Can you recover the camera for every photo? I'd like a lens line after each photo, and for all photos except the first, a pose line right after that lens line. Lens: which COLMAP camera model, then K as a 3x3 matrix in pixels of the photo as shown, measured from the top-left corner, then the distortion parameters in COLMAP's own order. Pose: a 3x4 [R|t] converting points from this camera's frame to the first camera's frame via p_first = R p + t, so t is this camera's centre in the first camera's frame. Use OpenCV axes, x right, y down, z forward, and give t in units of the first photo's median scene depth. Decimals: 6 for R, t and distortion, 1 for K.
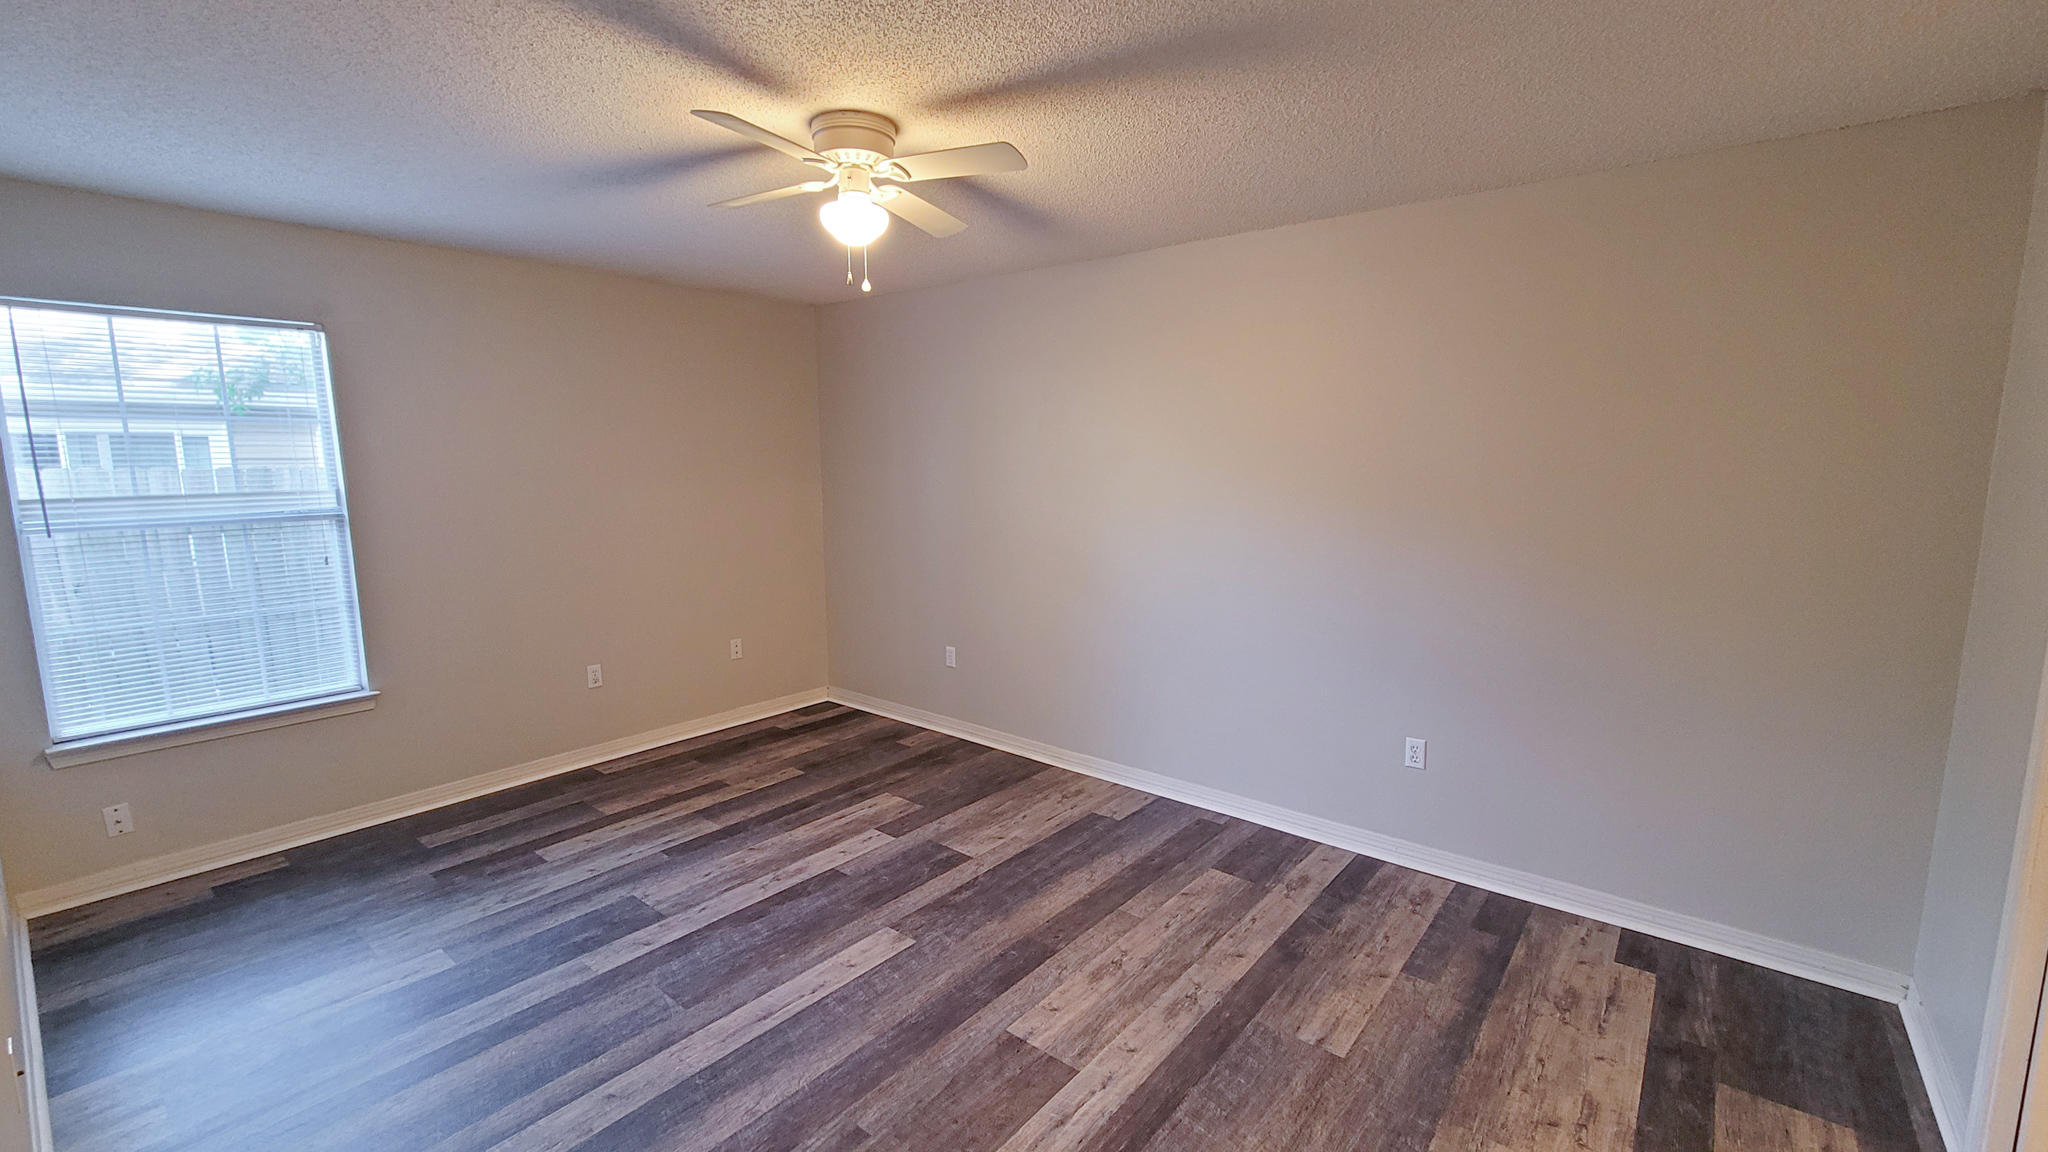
lens RADIAL K [[847.4, 0, 1022.7], [0, 847.4, 576.6], [0, 0, 1]] dist [0.001528, -0.001599]
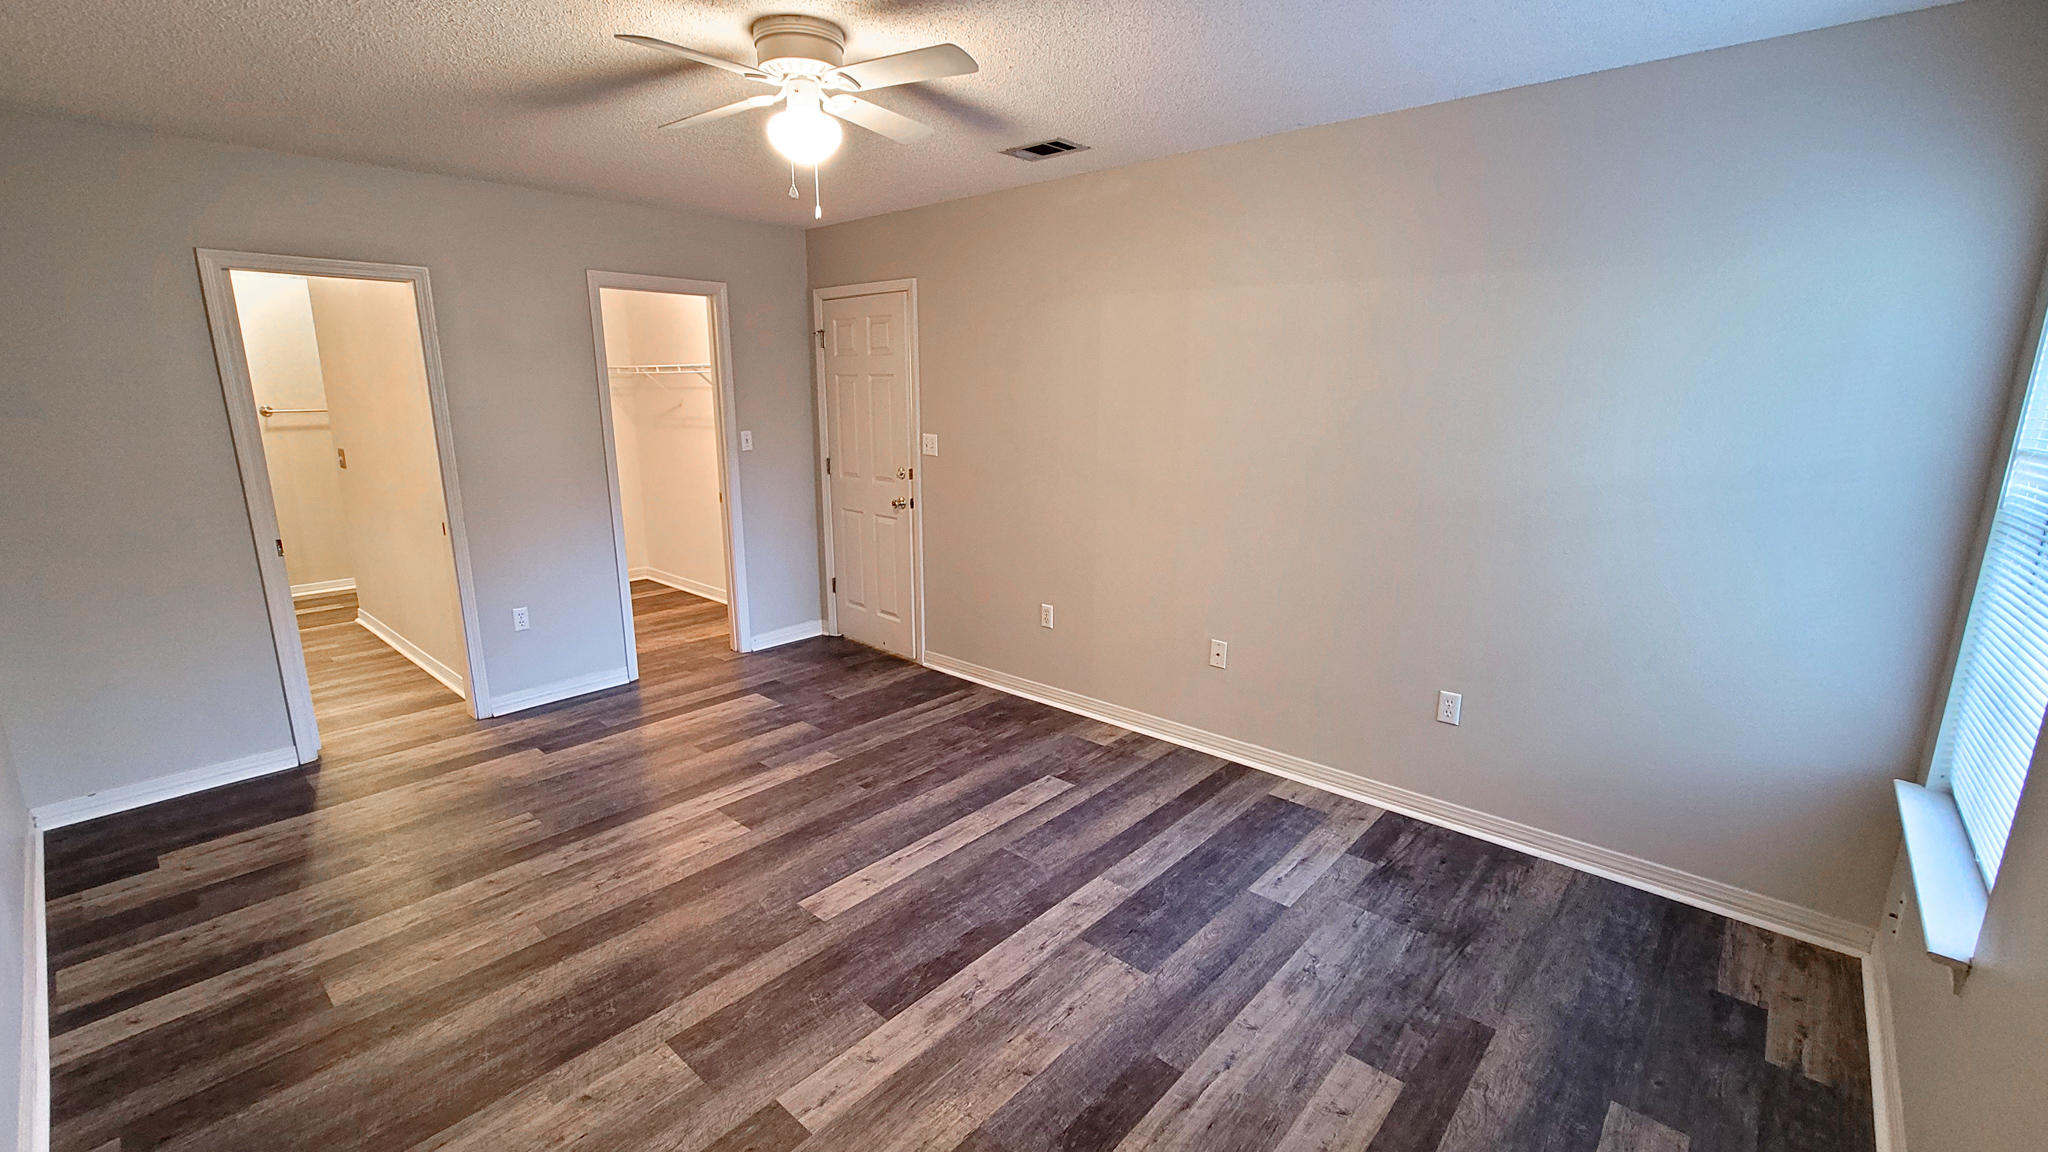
lens RADIAL K [[847.4, 0, 1024.3], [0, 847.4, 575.9], [0, 0, 1]] dist [0.001528, -0.001599]
pose [[-0.999214, -0.005499, 0.039263, -0.403654], [0.008678, 0.935979, 0.351950, -0.241296], [-0.038685, 0.352014, -0.935195, 1.699319]]
